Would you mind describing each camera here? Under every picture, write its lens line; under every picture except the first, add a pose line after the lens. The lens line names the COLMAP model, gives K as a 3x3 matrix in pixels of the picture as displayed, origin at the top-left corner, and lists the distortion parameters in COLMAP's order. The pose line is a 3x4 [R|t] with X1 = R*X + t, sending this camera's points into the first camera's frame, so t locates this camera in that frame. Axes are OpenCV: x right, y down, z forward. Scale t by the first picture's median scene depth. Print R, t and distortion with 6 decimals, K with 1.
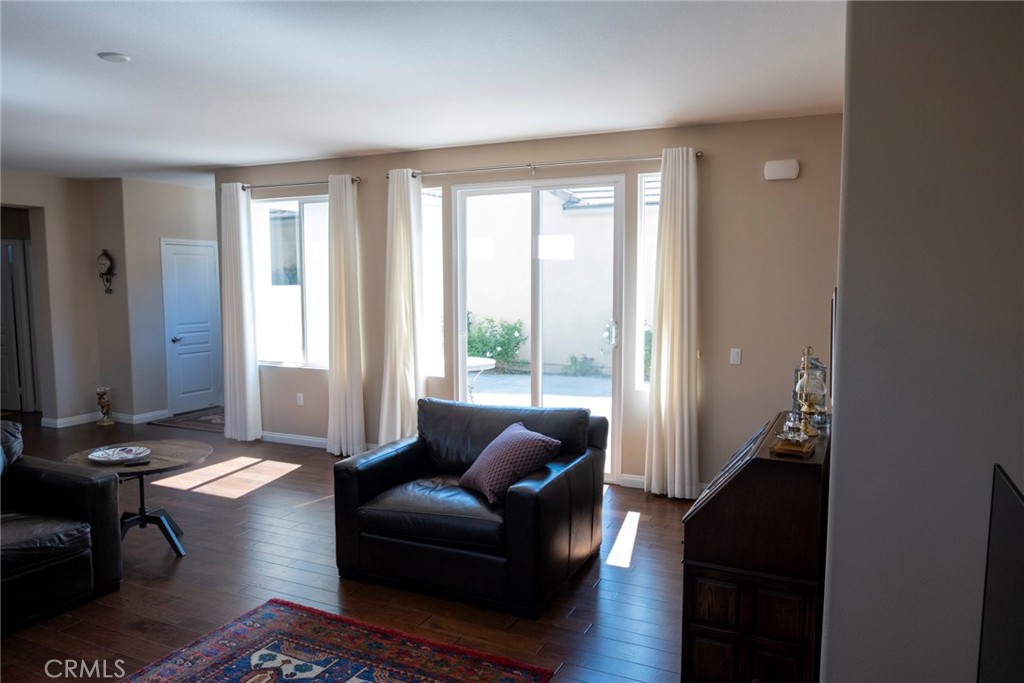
lens RADIAL K [[713.8, 0, 512.3], [0, 713.8, 343.5], [0, 0, 1]] dist [-0.016621, 0.008600]
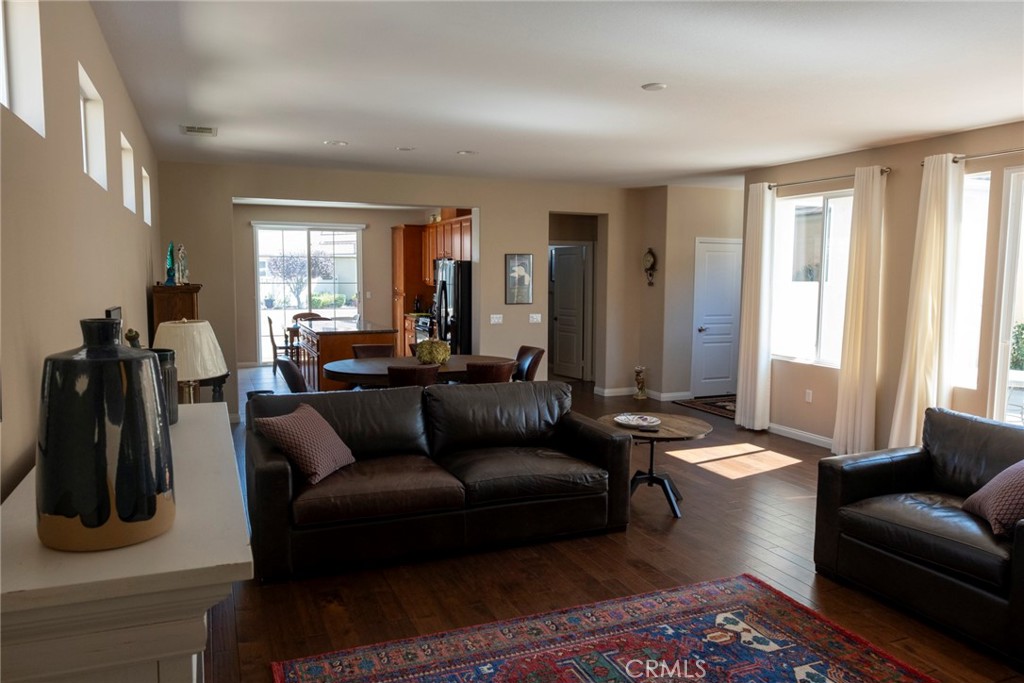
lens RADIAL K [[713.8, 0, 513.9], [0, 713.8, 341.0], [0, 0, 1]] dist [-0.016621, 0.008600]
pose [[0.750939, 0.070293, -0.656620, 0.063594], [-0.069285, 0.997217, 0.027518, 0.004351], [0.656727, 0.024830, 0.753719, -0.036036]]
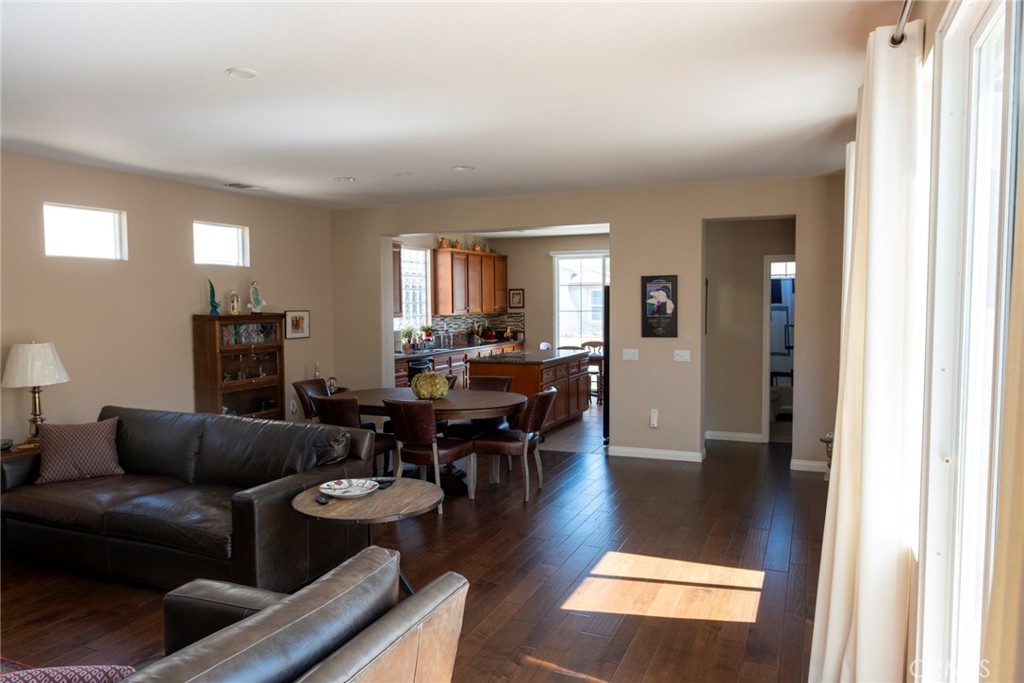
lens RADIAL K [[713.8, 0, 505.4], [0, 713.8, 346.3], [0, 0, 1]] dist [-0.016621, 0.008600]
pose [[0.049682, 0.067194, -0.996502, 0.359802], [-0.084932, 0.994405, 0.062819, -0.098856], [0.995147, 0.081514, 0.055111, 1.069962]]
